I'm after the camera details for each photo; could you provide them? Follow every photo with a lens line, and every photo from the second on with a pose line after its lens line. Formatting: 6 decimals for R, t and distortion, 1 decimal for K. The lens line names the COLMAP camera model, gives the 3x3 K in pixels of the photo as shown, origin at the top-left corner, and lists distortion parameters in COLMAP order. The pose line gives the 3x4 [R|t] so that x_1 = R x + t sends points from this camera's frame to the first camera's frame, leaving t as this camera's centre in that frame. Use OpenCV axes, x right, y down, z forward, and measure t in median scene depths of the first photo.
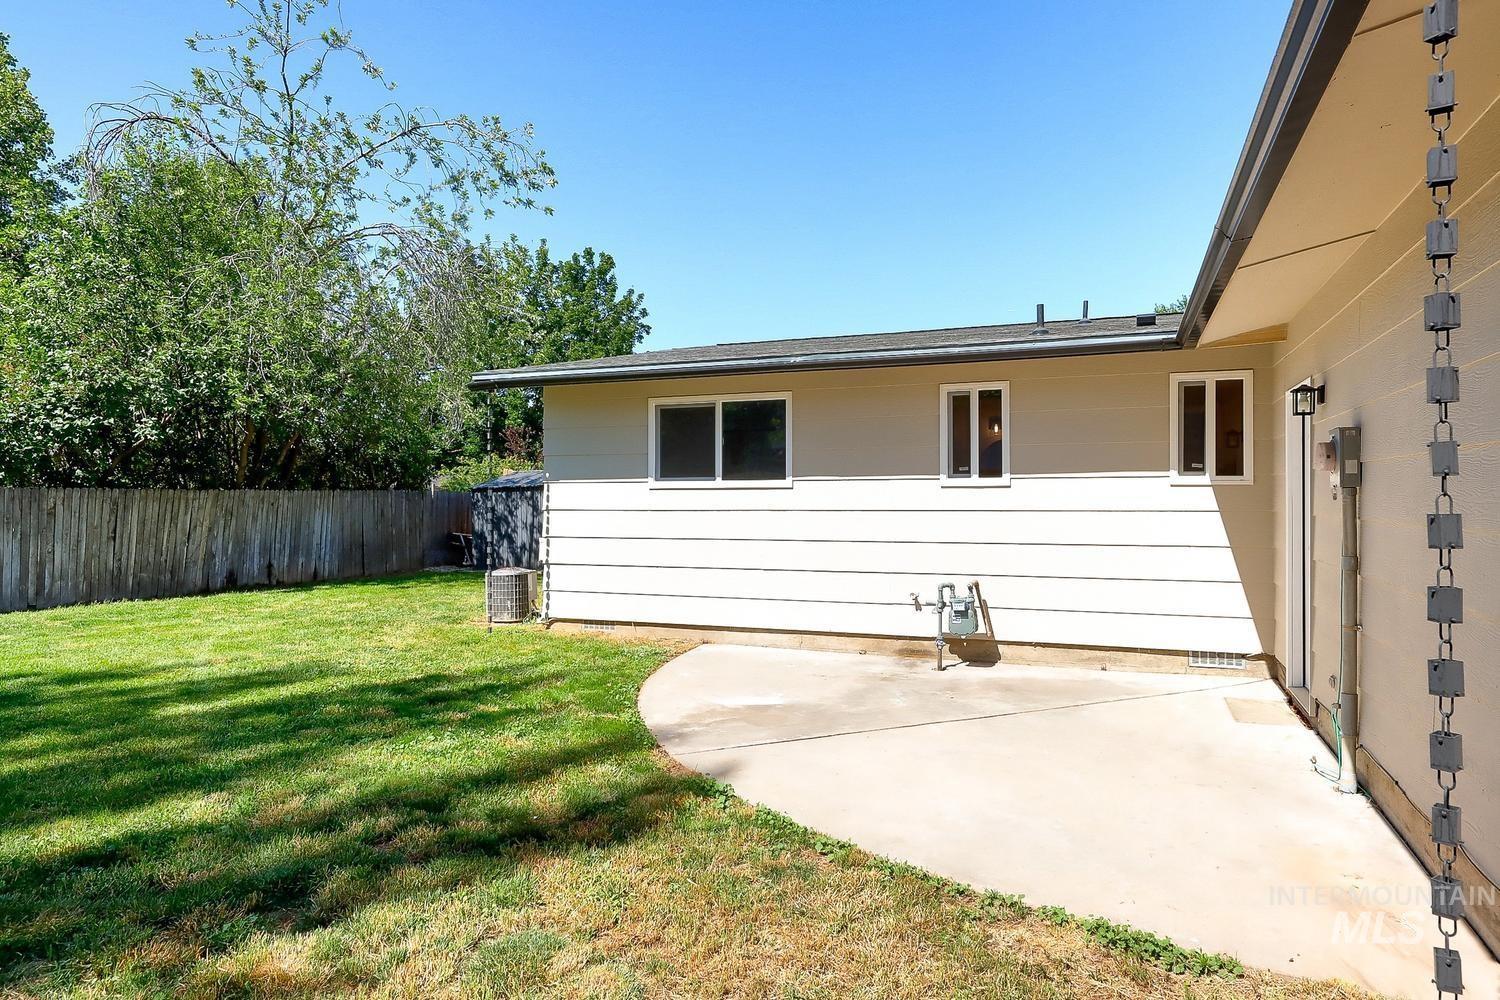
lens RADIAL K [[885.0, 0, 759.8], [0, 885.0, 494.5], [0, 0, 1]] dist [0.001075, -0.000346]
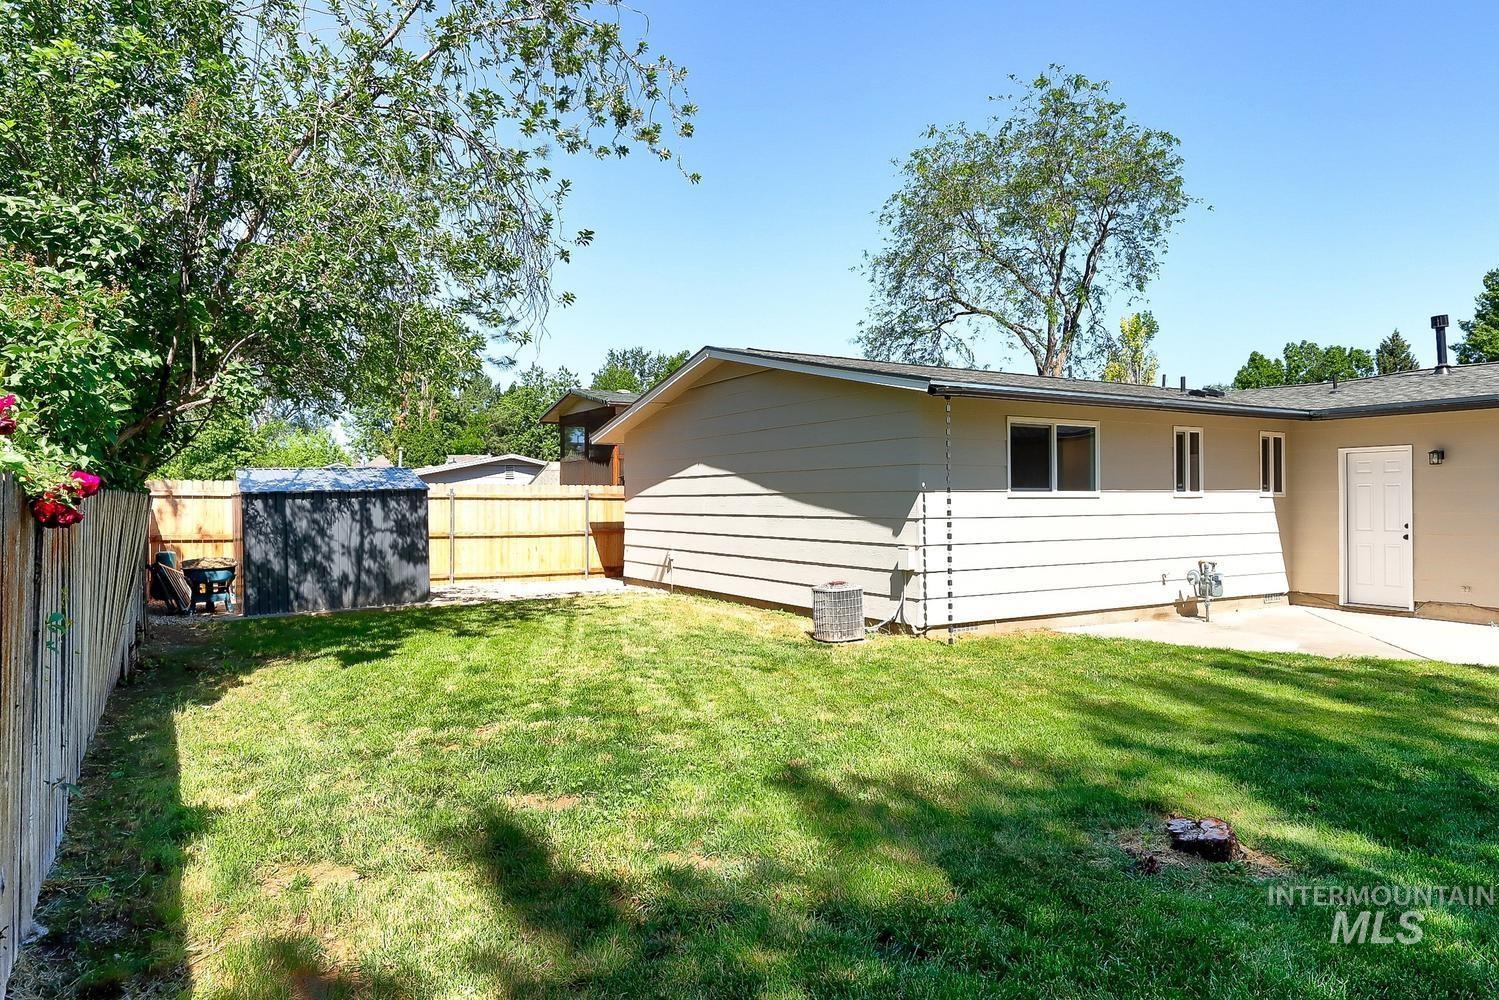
lens RADIAL K [[911.7, 0, 753.6], [0, 911.7, 496.5], [0, 0, 1]] dist [0.001466, 0.002247]
pose [[0.611145, 0.005858, 0.791497, -1.305194], [0.002798, 0.999950, -0.009561, 0.001547], [-0.791514, 0.008058, 0.611098, 0.606914]]
